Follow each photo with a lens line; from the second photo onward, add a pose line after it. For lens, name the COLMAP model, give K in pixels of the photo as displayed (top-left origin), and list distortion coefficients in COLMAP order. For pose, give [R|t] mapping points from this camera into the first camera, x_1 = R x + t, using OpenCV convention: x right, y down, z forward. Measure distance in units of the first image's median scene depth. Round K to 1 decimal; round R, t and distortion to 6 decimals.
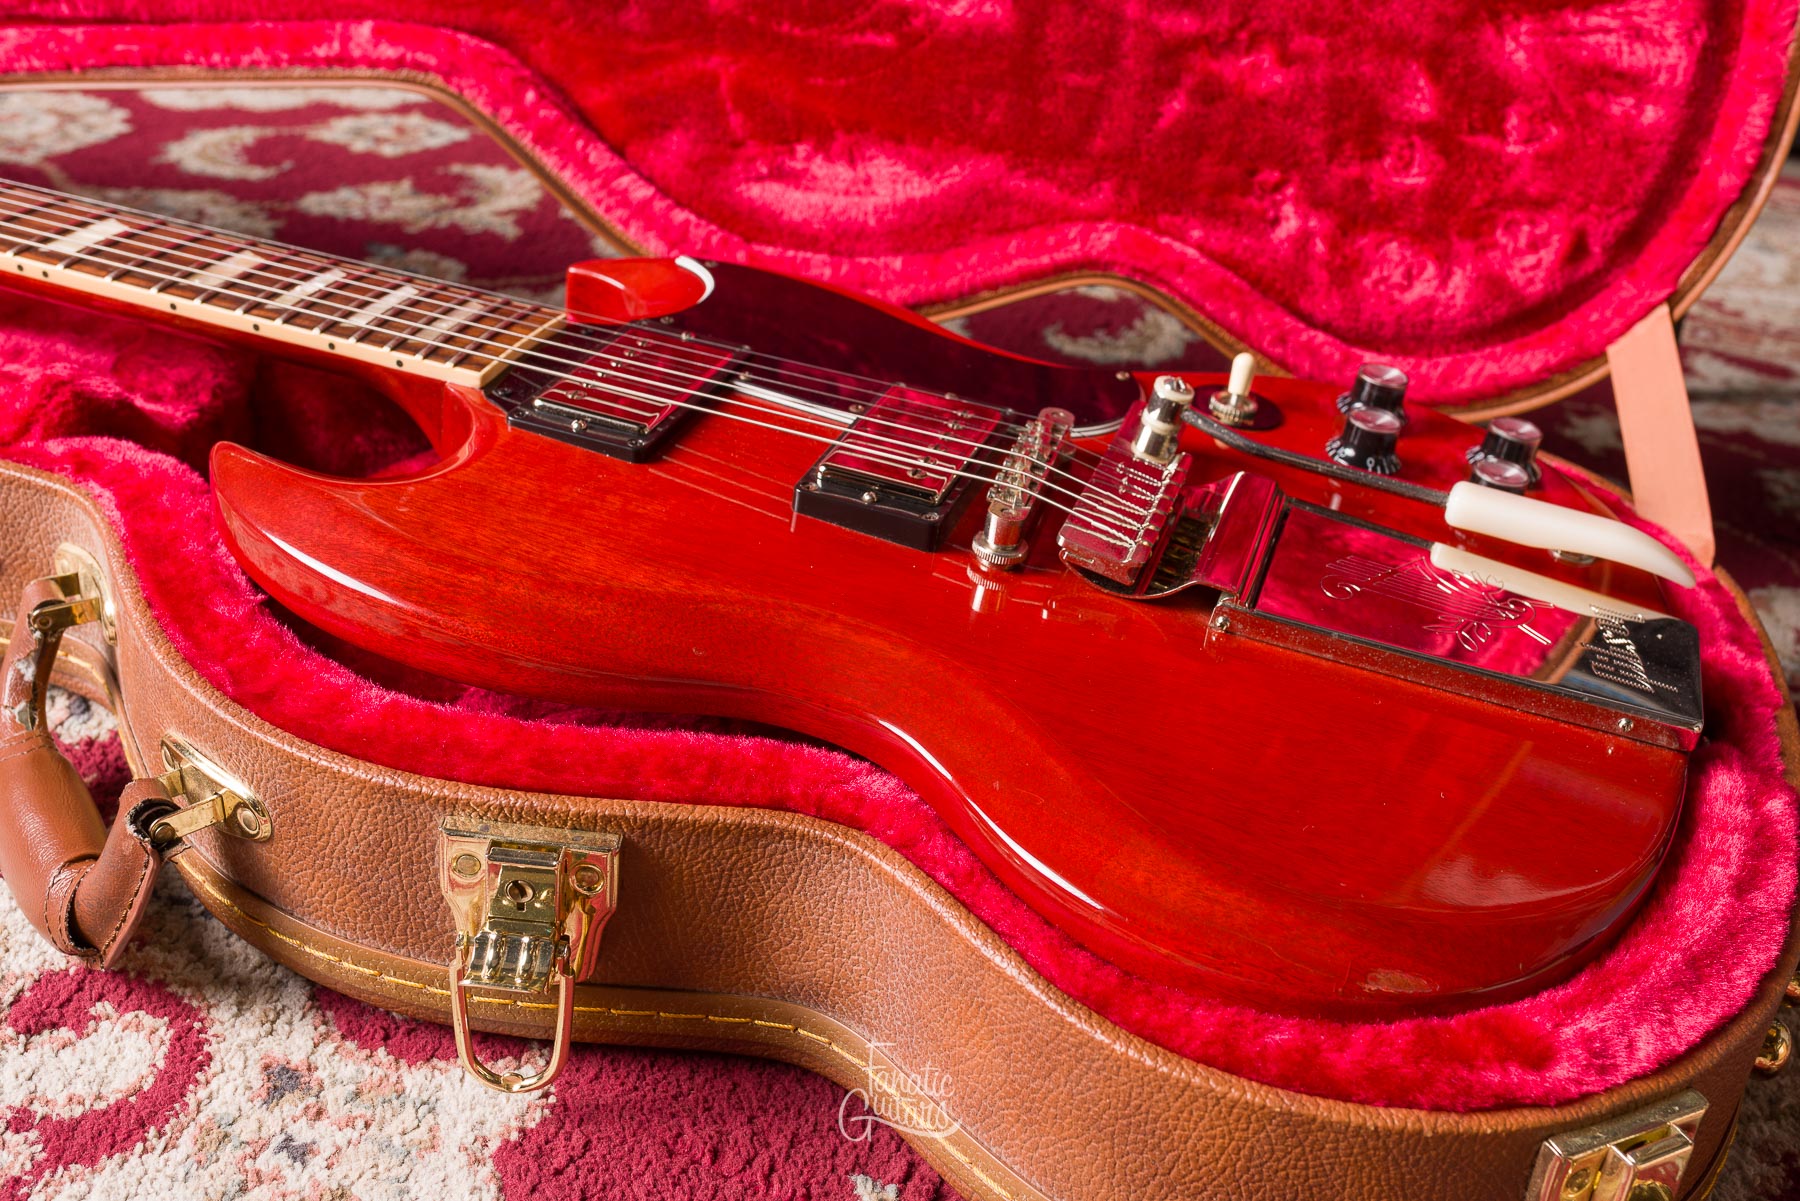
lens RADIAL K [[1941.6, 0, 994.9], [0, 1941.6, 600.8], [0, 0, 1]] dist [-0.000514, -0.001417]
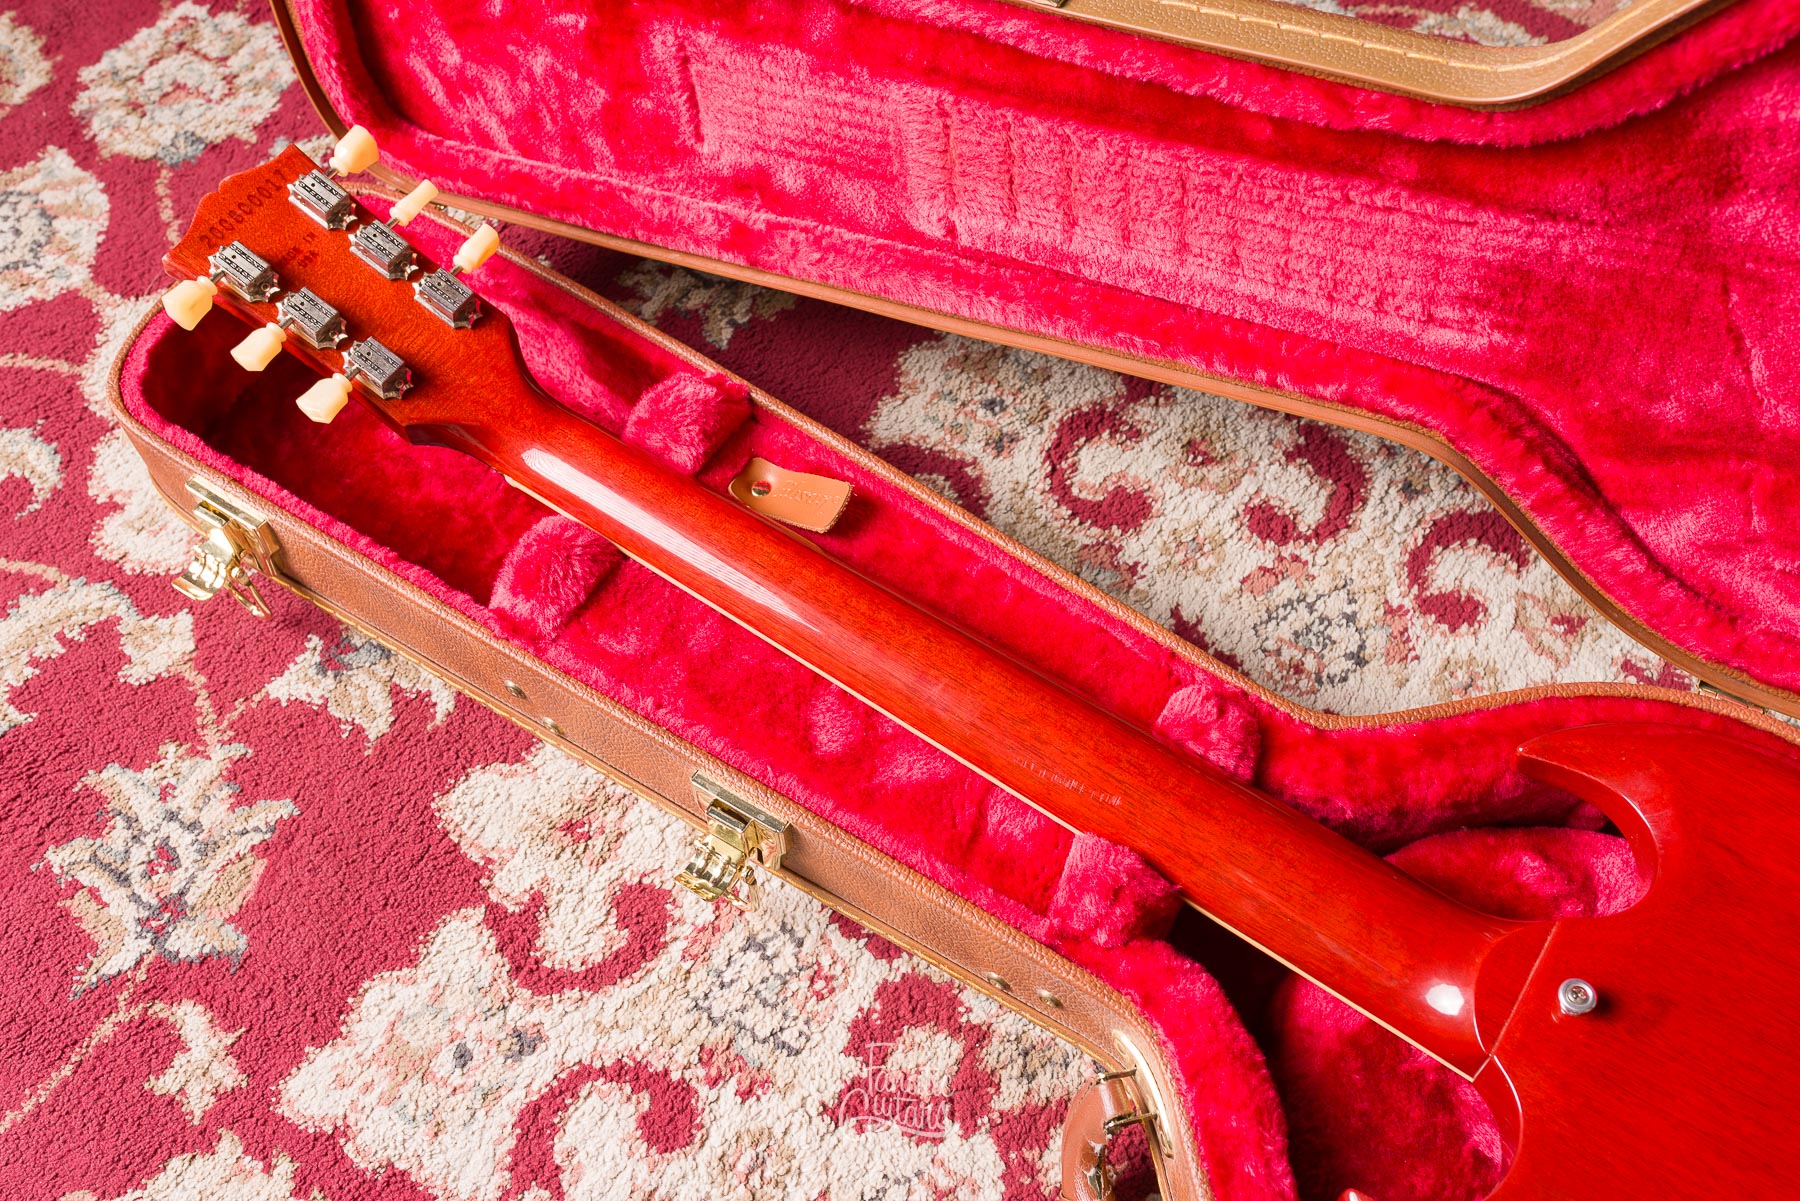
lens RADIAL K [[1735.7, 0, 900.6], [0, 1735.7, 601.4], [0, 0, 1]] dist [-0.001329, 0.000545]
pose [[0.935582, 0.190513, -0.297305, -0.390275], [-0.024016, 0.874347, 0.484707, -0.899948], [0.352291, -0.446343, 0.822599, 0.214319]]
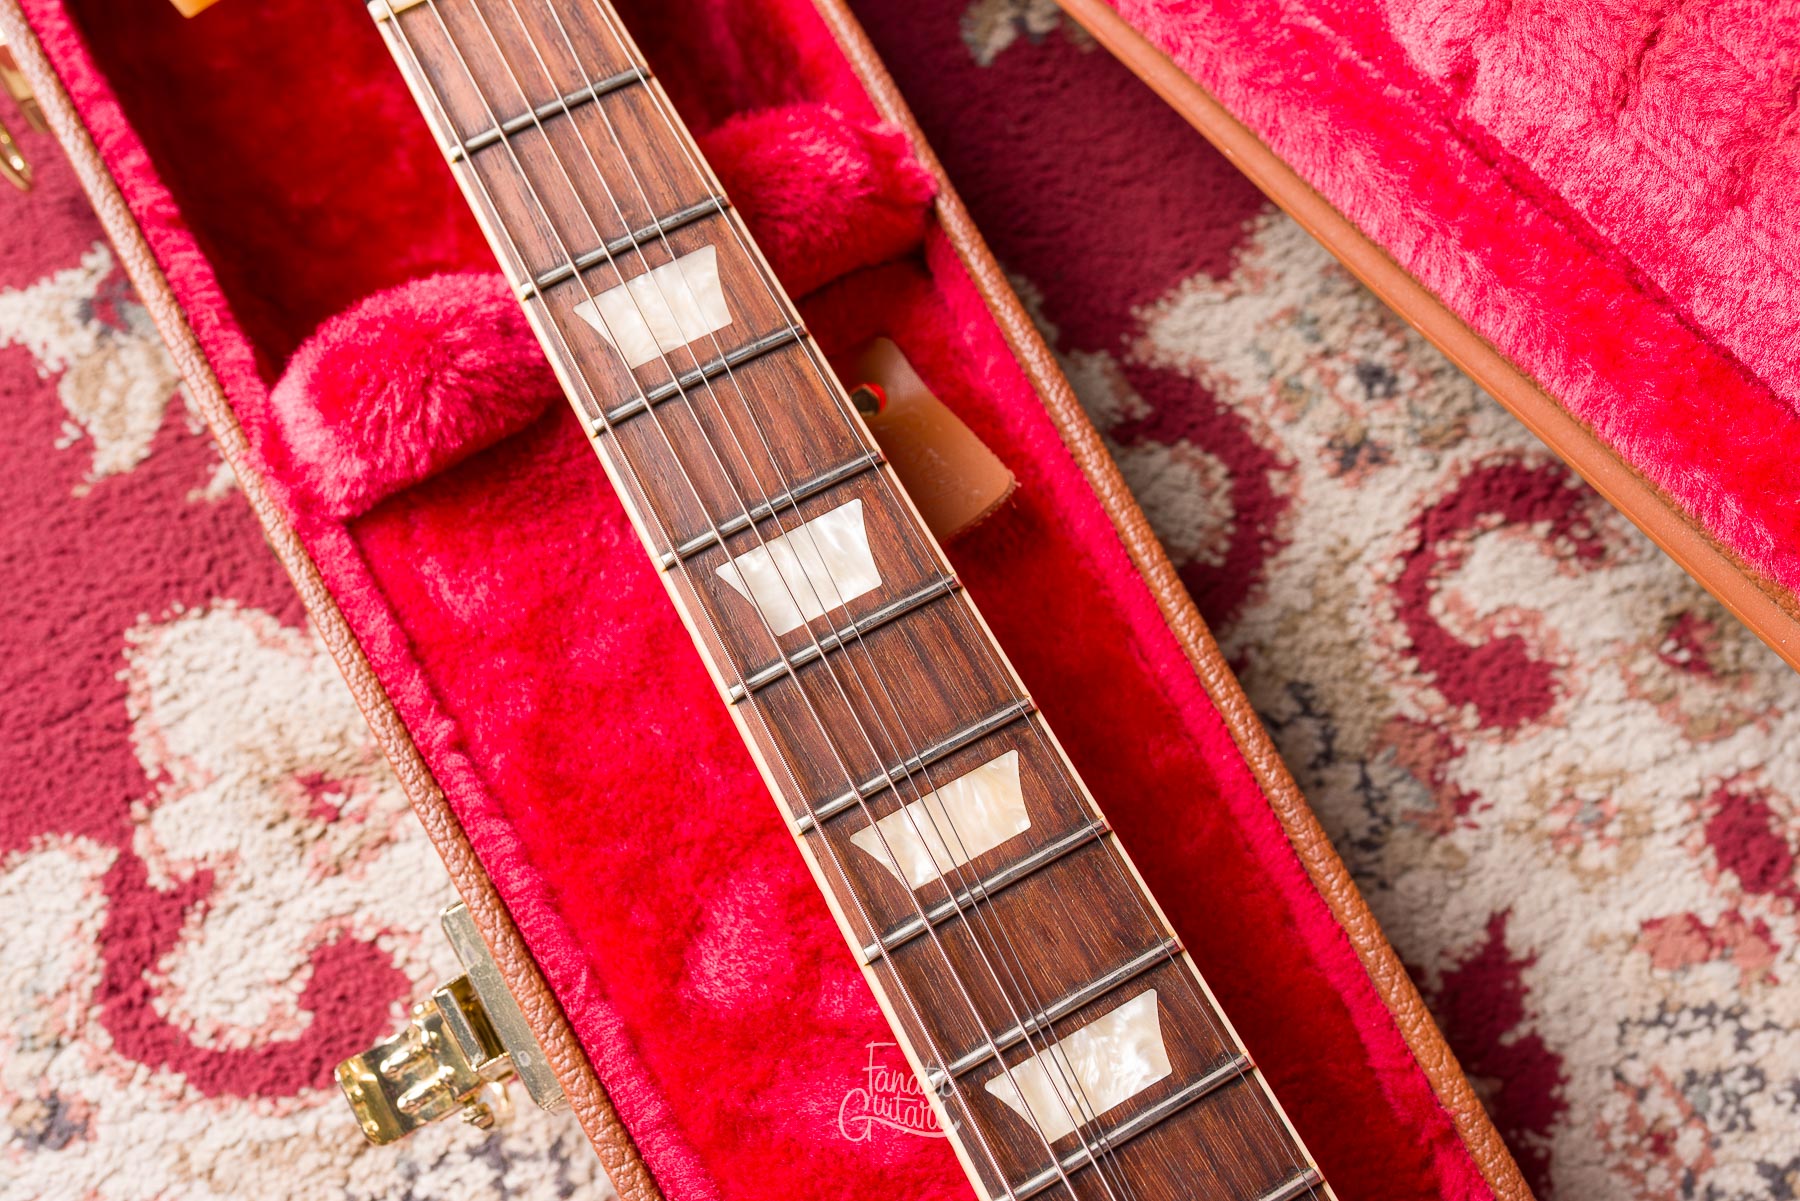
lens RADIAL K [[1796.4, 0, 900.8], [0, 1796.4, 600.8], [0, 0, 1]] dist [0.009123, -0.016902]
pose [[0.701299, 0.635730, -0.322534, -0.640439], [-0.304124, 0.676020, 0.671197, -0.728283], [0.644739, -0.372619, 0.667433, 0.886520]]
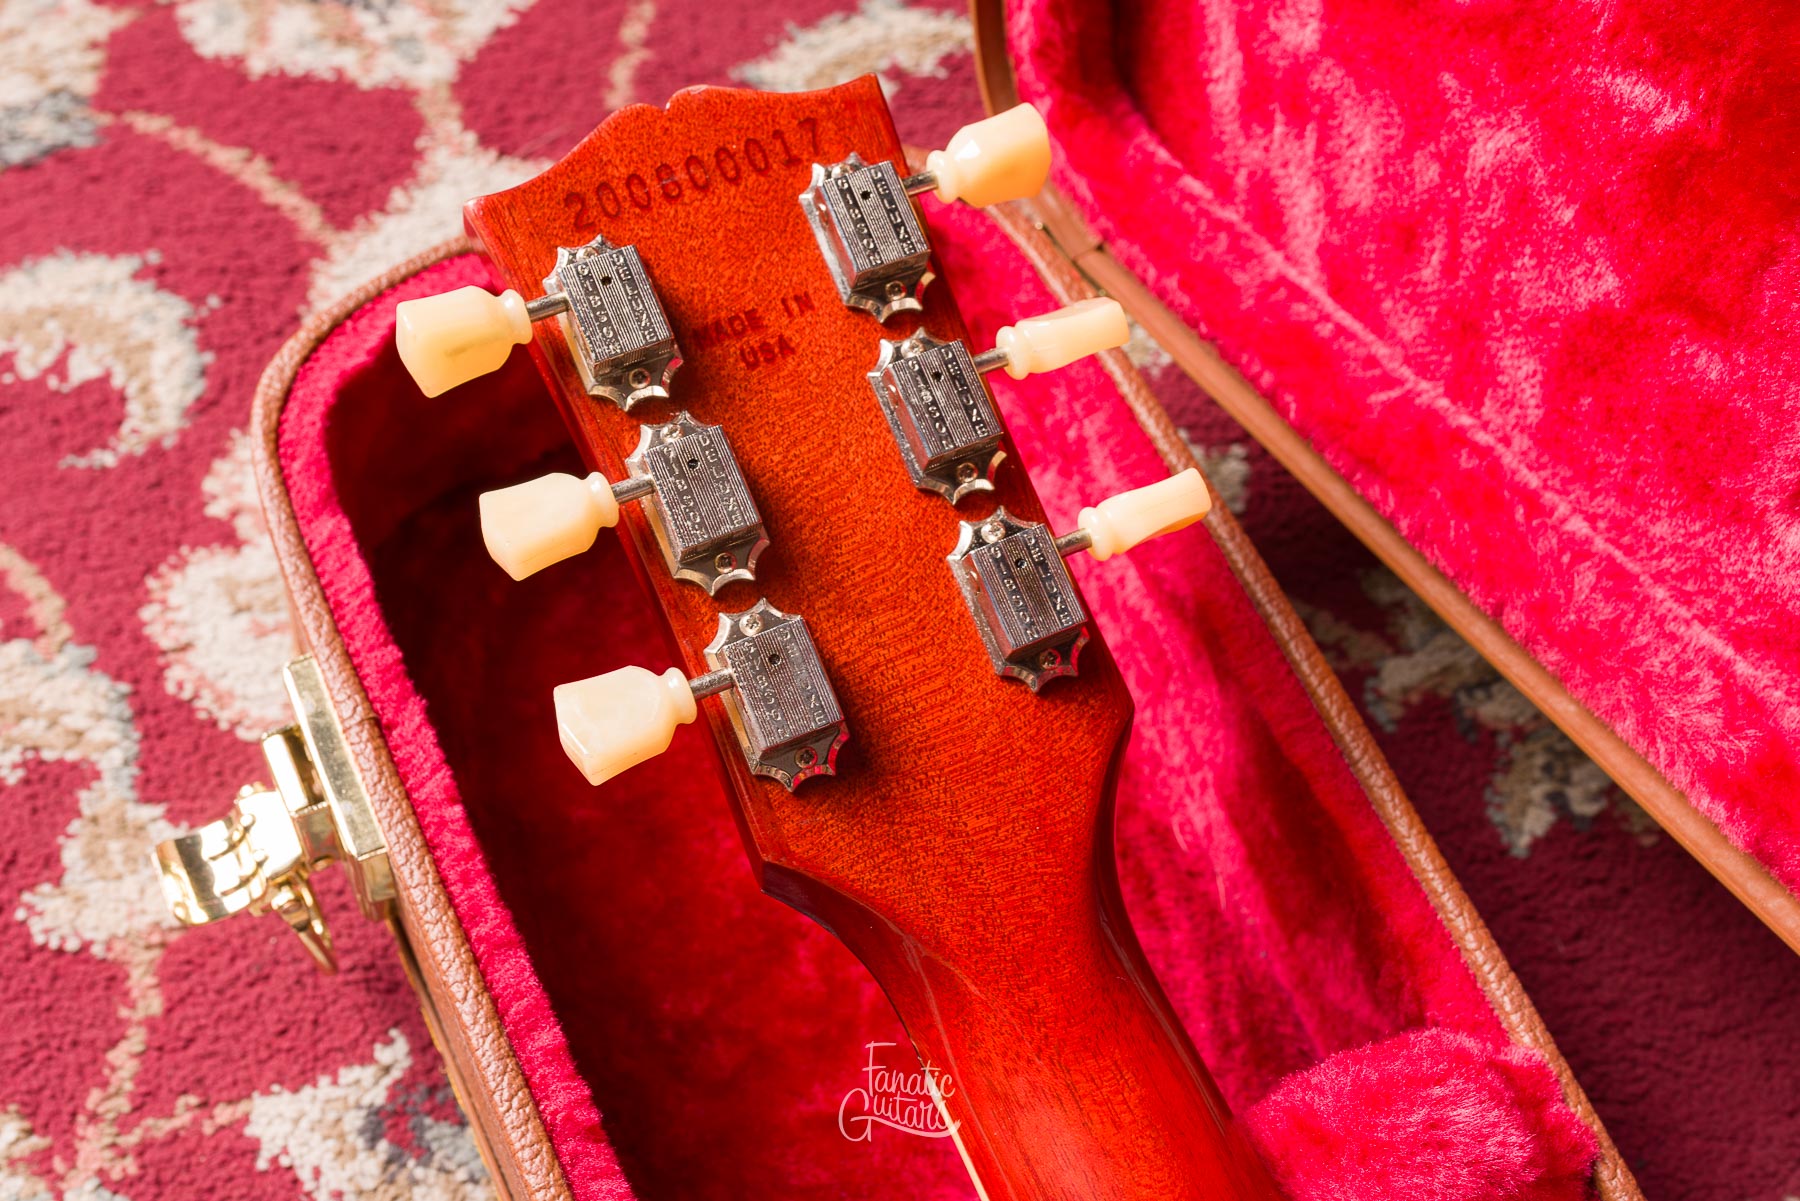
lens RADIAL K [[2128.4, 0, 900.9], [0, 2128.4, 487.0], [0, 0, 1]] dist [-0.000348, -0.001700]
pose [[0.649012, 0.572821, -0.500659, -0.919284], [-0.340935, 0.807298, 0.481698, -0.761195], [0.680108, -0.141936, 0.719240, 0.861712]]
